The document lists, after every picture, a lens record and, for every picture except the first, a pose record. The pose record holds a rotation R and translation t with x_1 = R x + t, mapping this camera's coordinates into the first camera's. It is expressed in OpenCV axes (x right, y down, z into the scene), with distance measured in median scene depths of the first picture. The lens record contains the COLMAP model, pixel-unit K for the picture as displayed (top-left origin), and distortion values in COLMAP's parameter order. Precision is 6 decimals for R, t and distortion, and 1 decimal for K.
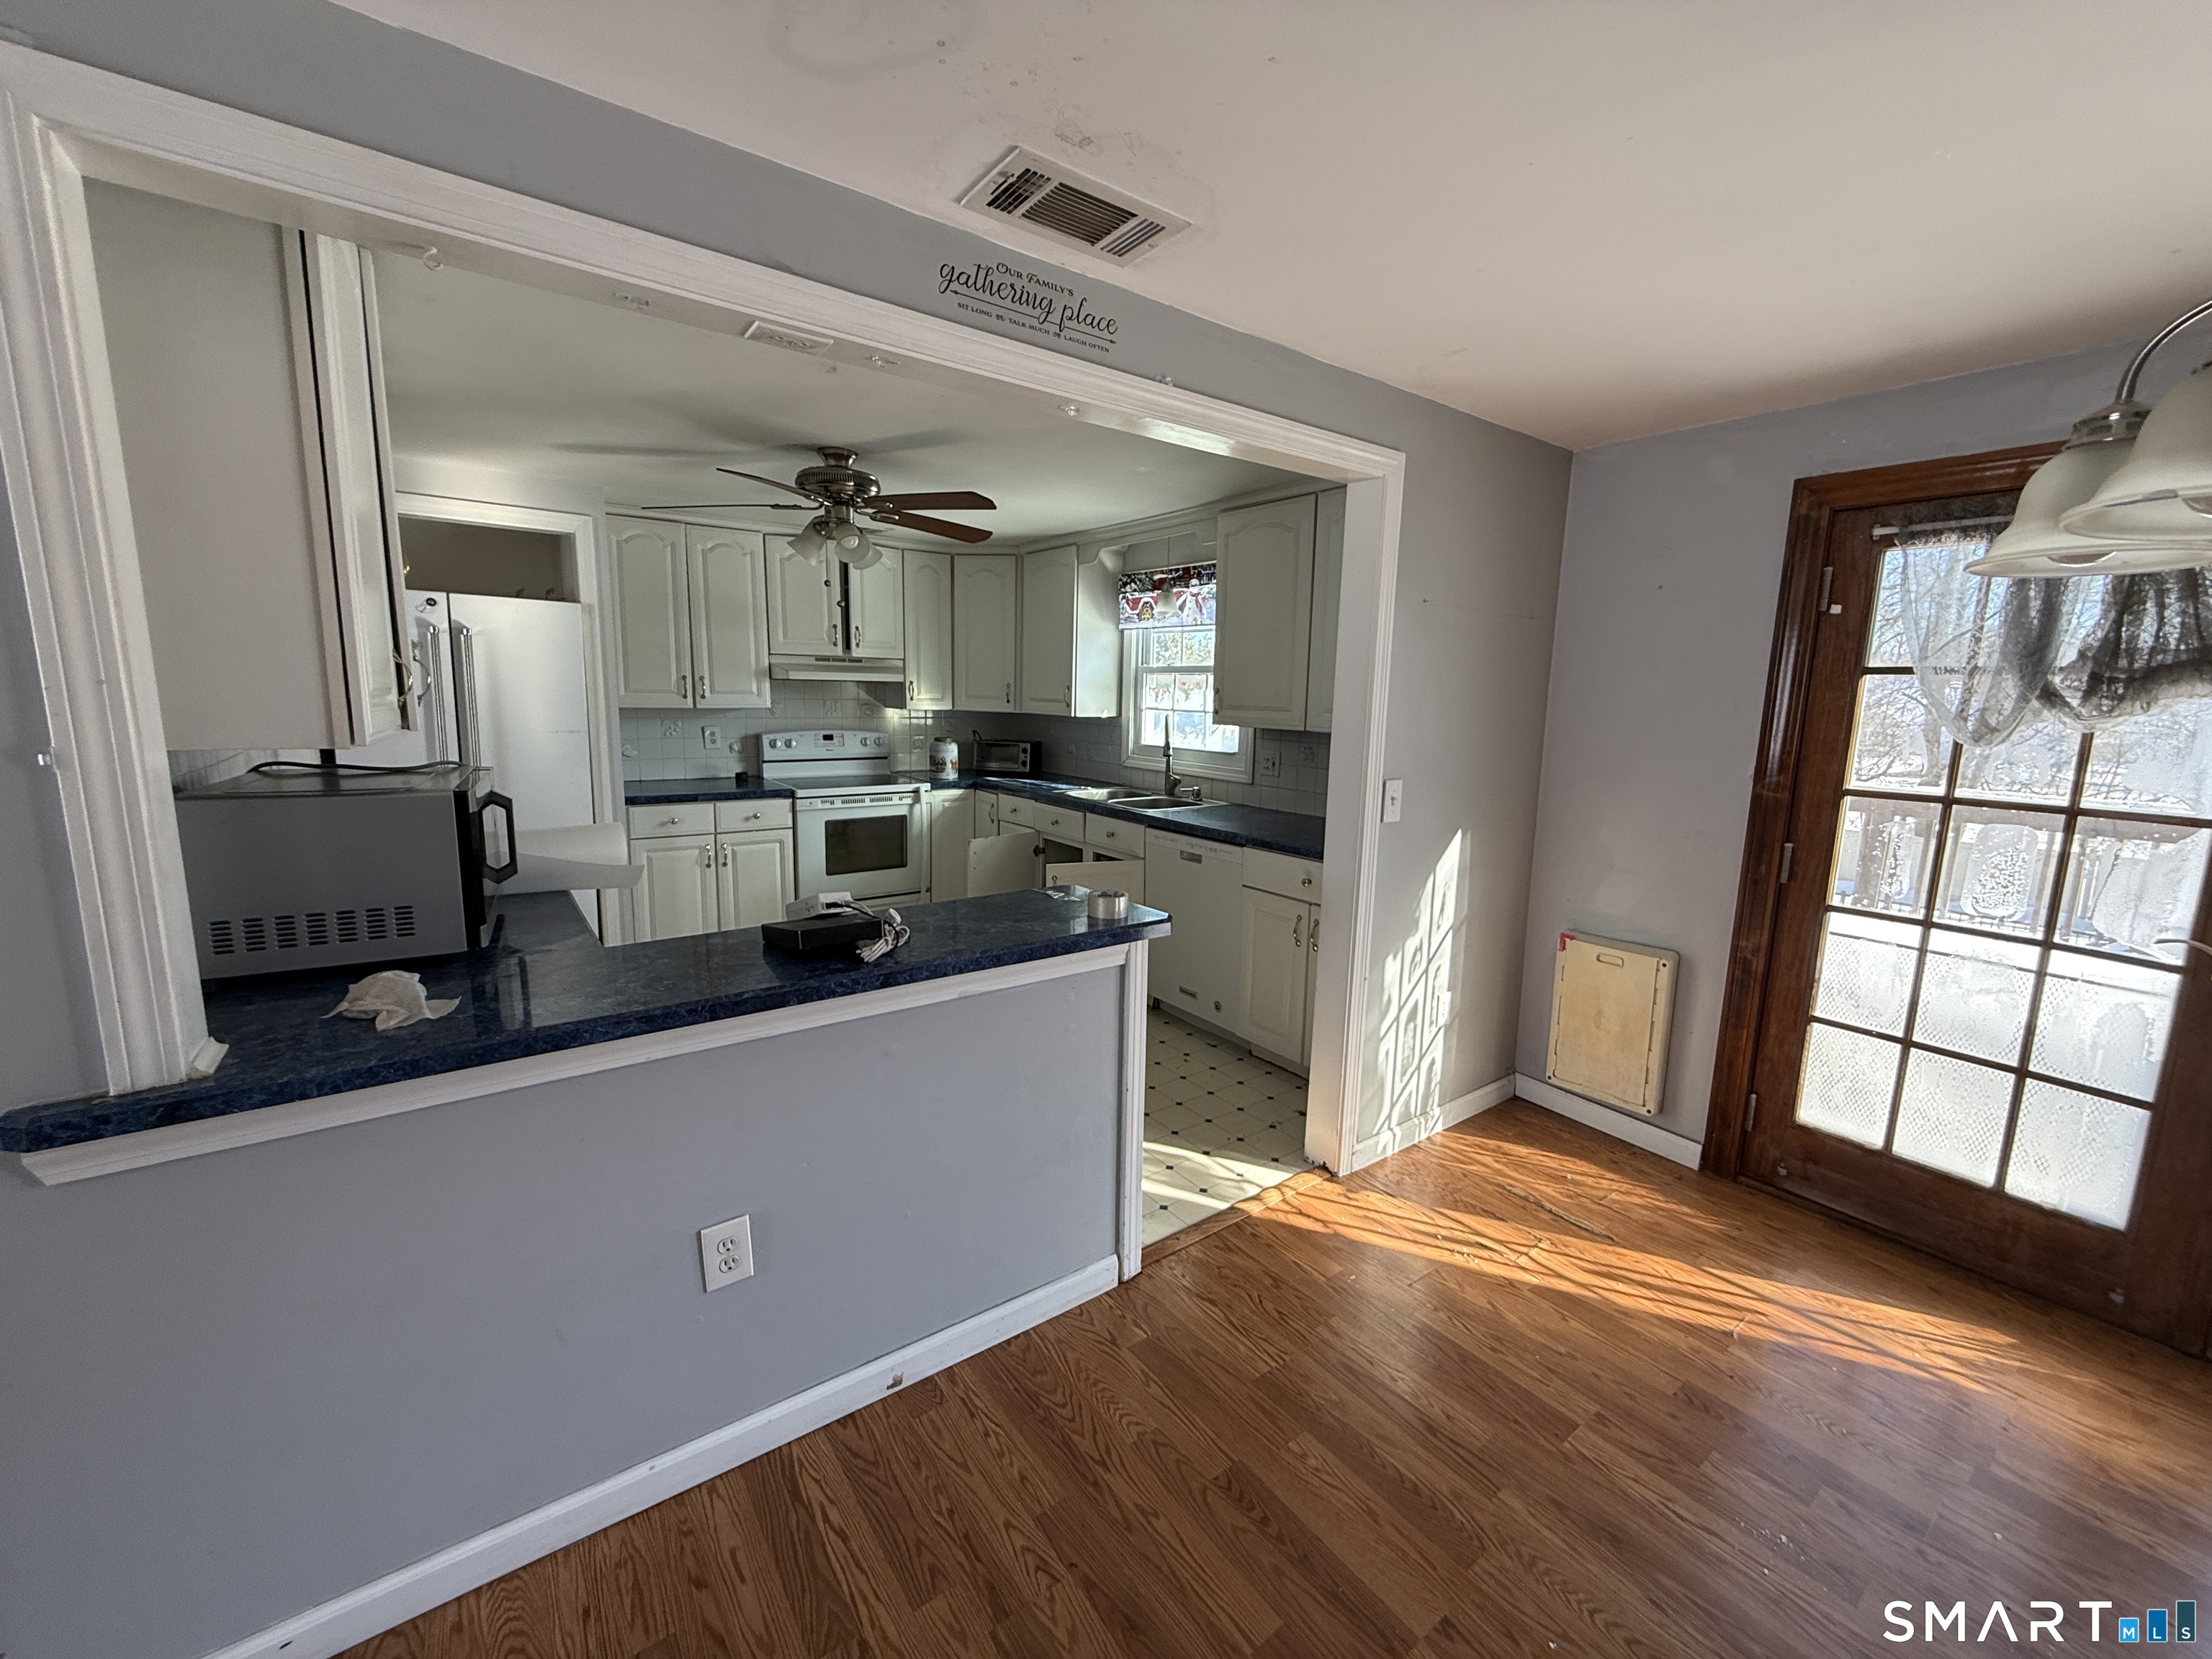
lens RADIAL K [[876.9, 0, 1100.4], [0, 876.9, 825.5], [0, 0, 1]] dist [0.001167, -0.000373]
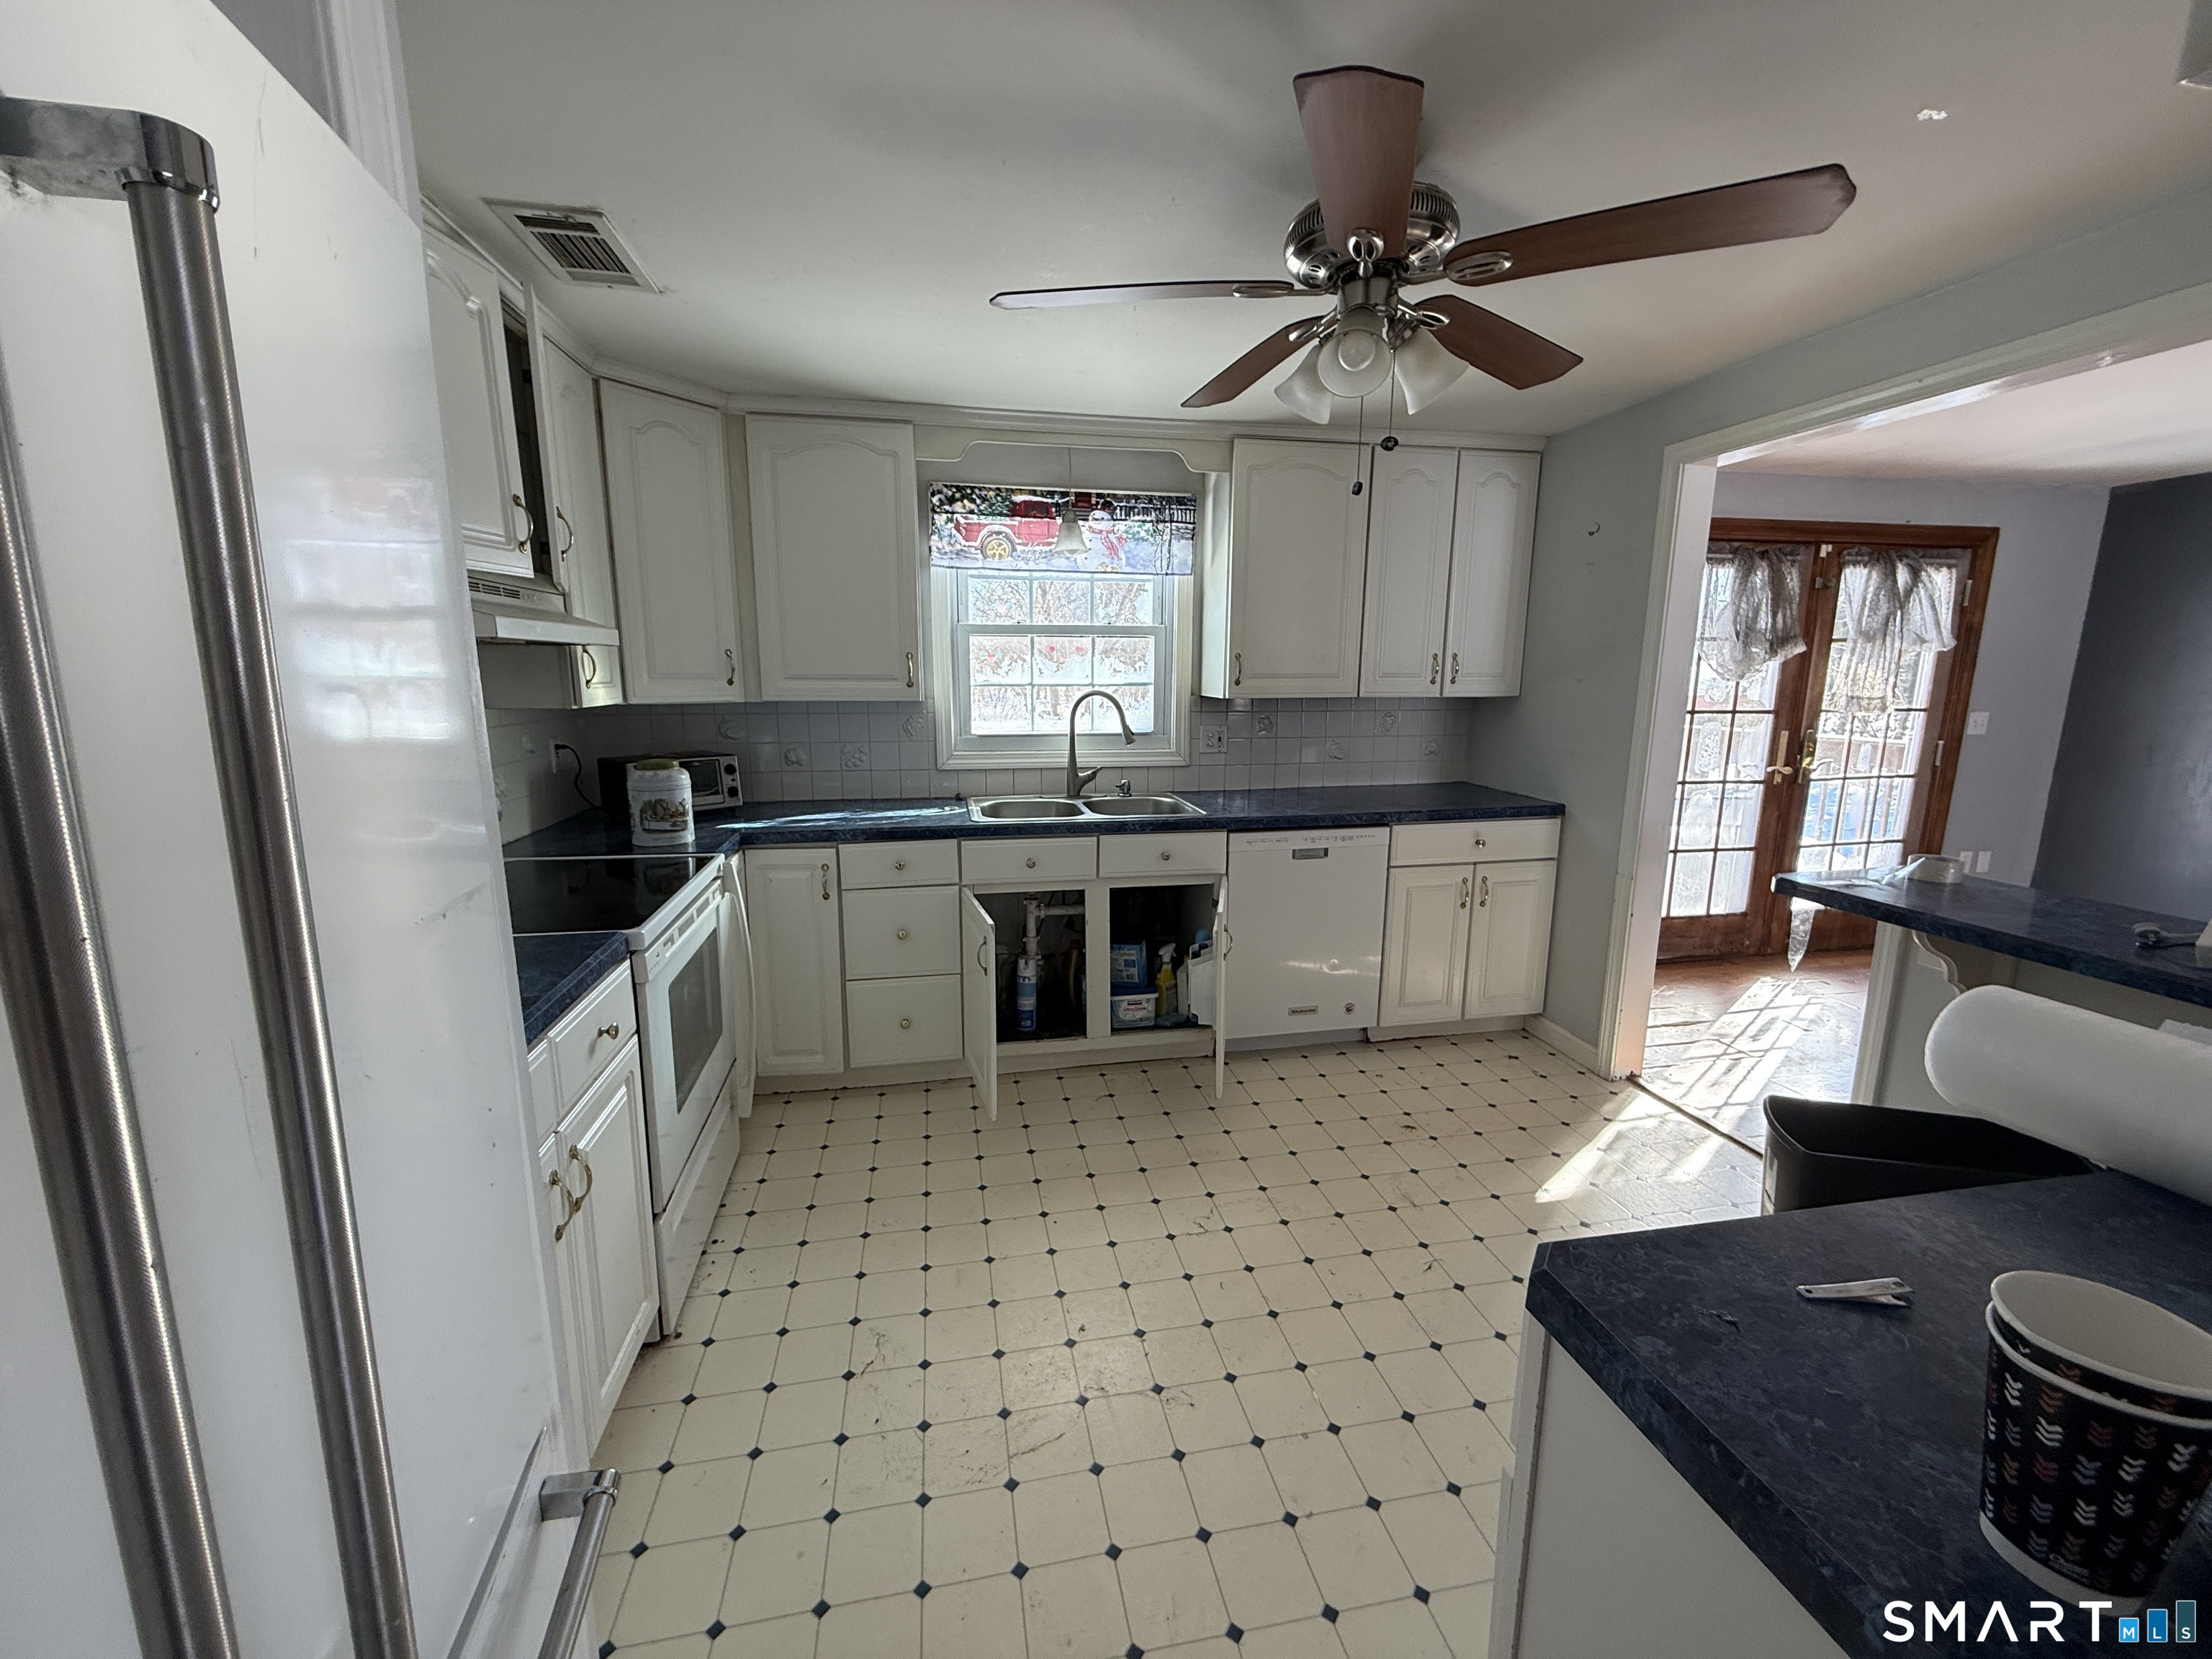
lens RADIAL K [[876.9, 0, 1101.5], [0, 876.9, 828.9], [0, 0, 1]] dist [0.001167, -0.000373]
pose [[0.429409, -0.183317, 0.884309, -0.727206], [0.147711, 0.980252, 0.131480, -0.128709], [-0.890949, 0.074163, 0.448007, 0.796087]]
